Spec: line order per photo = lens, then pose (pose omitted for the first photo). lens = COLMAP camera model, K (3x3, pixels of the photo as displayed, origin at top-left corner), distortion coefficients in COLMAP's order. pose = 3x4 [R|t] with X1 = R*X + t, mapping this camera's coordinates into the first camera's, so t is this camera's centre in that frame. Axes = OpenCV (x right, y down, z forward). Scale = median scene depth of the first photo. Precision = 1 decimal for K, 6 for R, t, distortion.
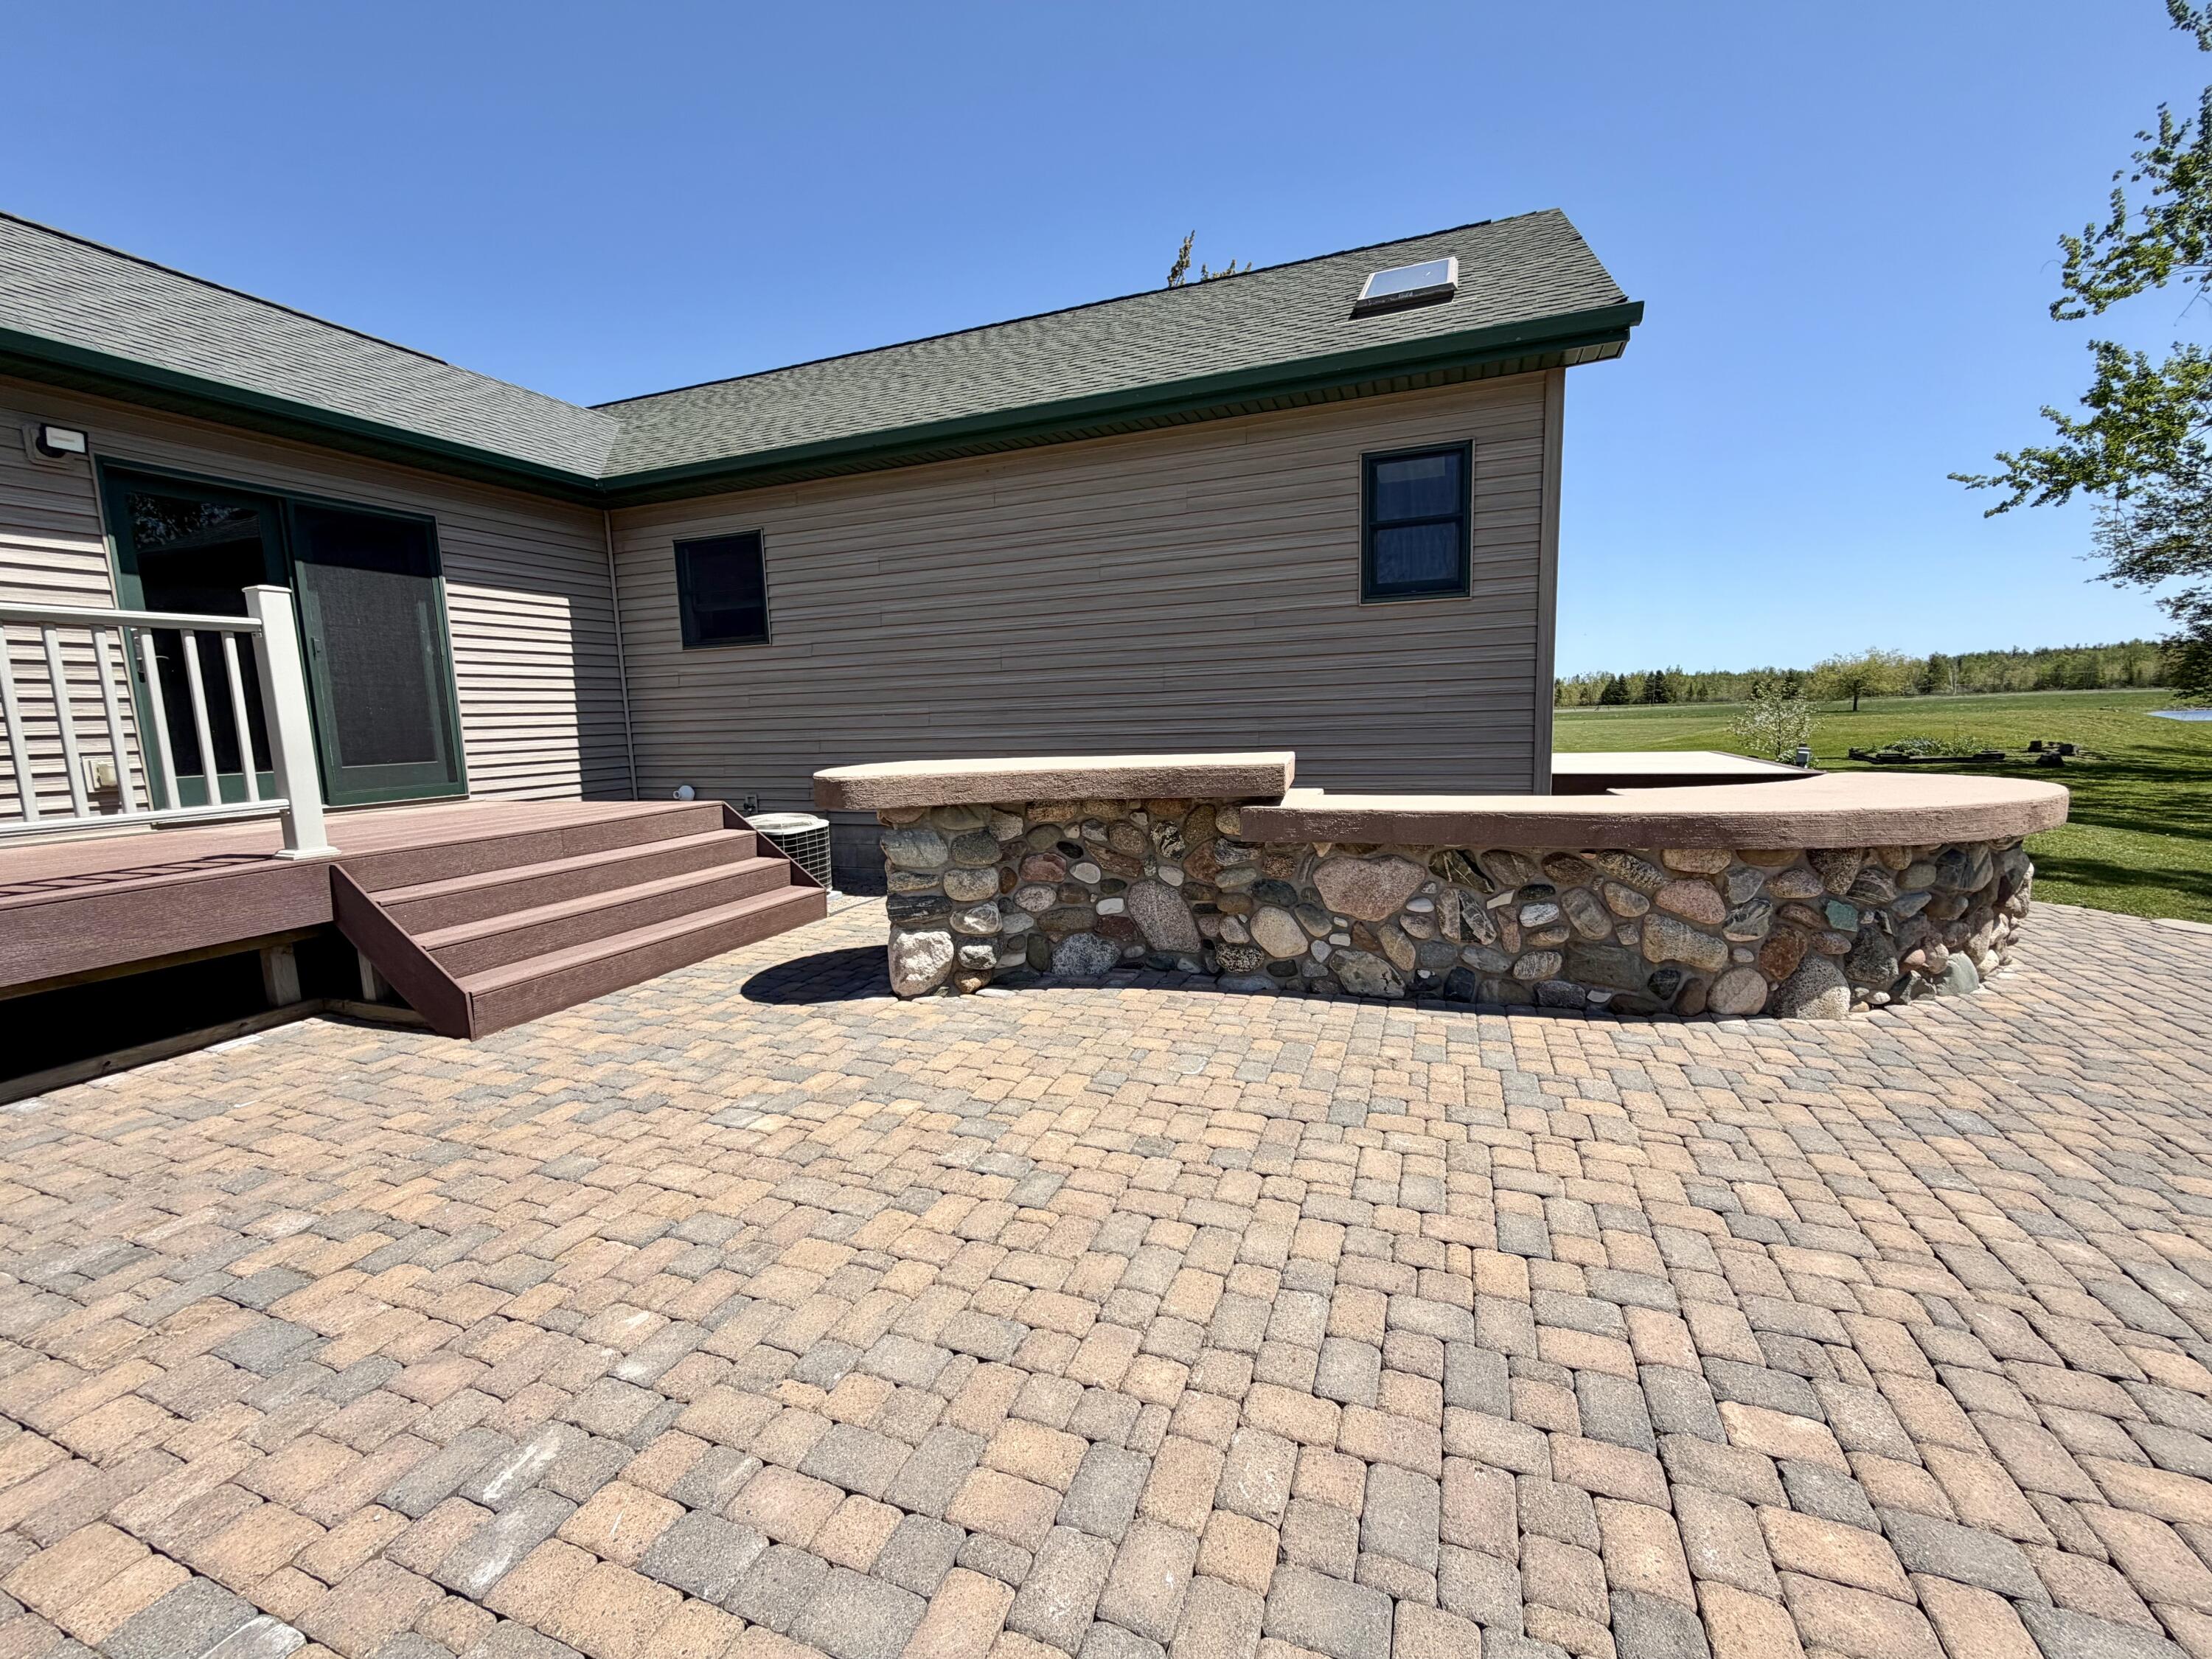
lens RADIAL K [[891.0, 0, 1105.1], [0, 891.0, 829.6], [0, 0, 1]] dist [0.004789, -0.000341]
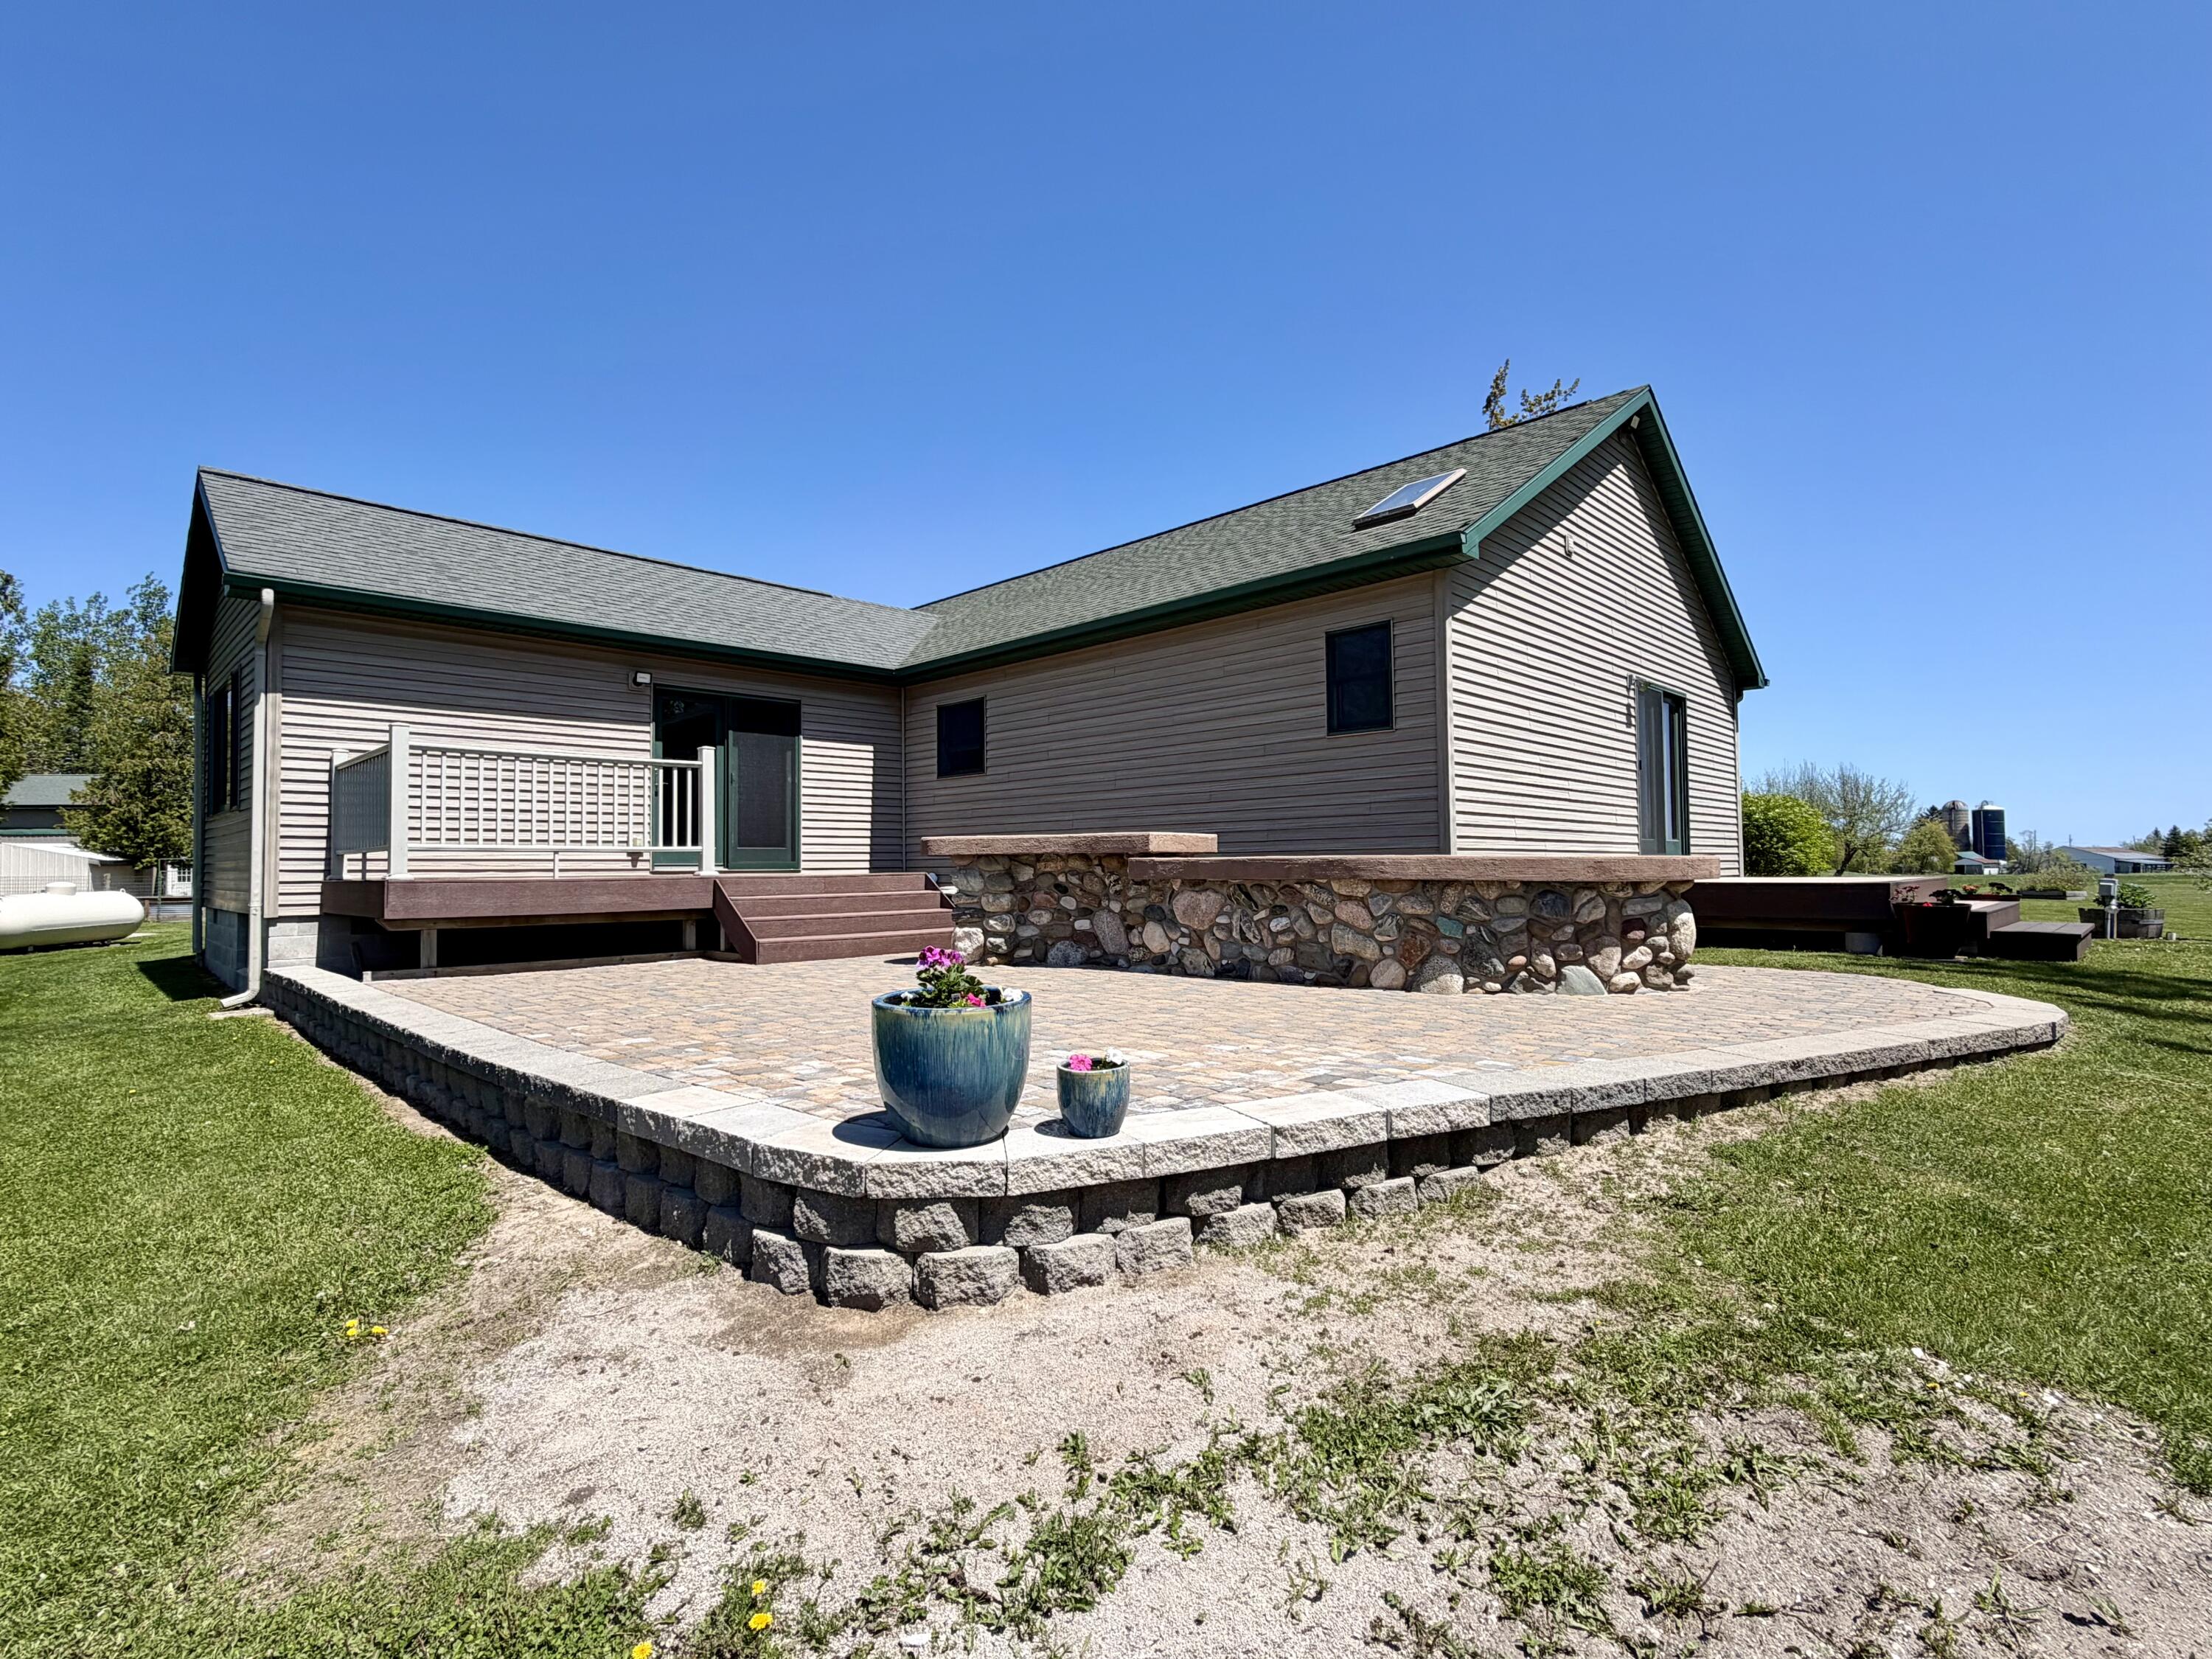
lens RADIAL K [[1056.2, 0, 1106.9], [0, 1056.2, 835.6], [0, 0, 1]] dist [0.018196, 0.000149]
pose [[0.917096, 0.008046, -0.398584, 0.832160], [-0.068877, 0.987960, -0.138534, 0.194035], [0.392671, 0.154502, 0.906608, -0.773894]]
